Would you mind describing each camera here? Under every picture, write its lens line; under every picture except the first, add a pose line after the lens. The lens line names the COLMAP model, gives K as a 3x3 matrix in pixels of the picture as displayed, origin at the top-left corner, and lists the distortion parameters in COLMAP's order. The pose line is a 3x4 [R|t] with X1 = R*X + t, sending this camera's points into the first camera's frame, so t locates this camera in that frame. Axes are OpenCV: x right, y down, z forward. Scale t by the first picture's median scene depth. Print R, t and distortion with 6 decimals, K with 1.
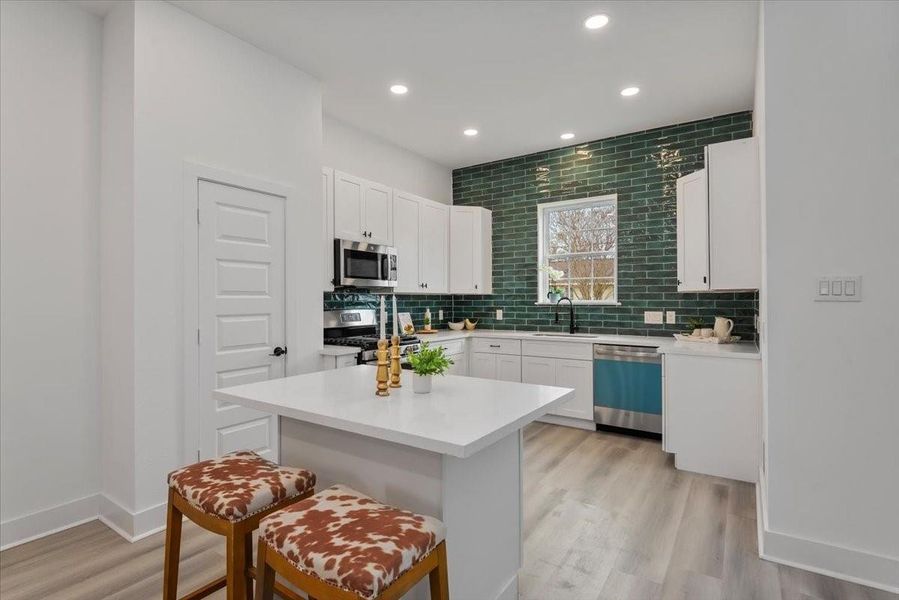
lens RADIAL K [[435.9, 0, 437.8], [0, 435.9, 301.5], [0, 0, 1]] dist [0.008777, -0.012321]
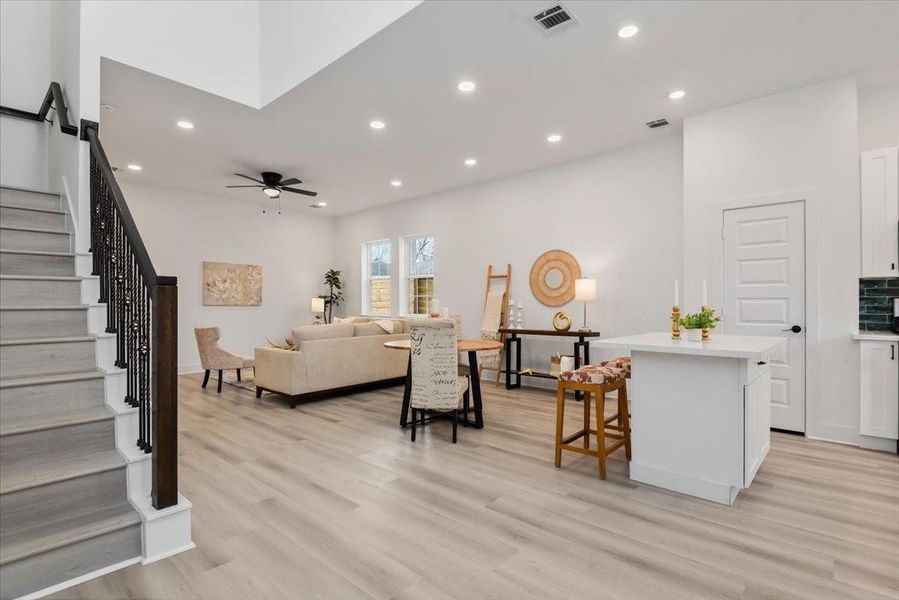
lens RADIAL K [[435.9, 0, 447.2], [0, 435.9, 301.1], [0, 0, 1]] dist [0.008777, -0.012321]
pose [[-0.123772, -0.003531, -0.992304, 0.633604], [-0.003693, 0.999988, -0.003098, 0.028826], [0.992304, 0.003282, -0.123784, 0.123849]]
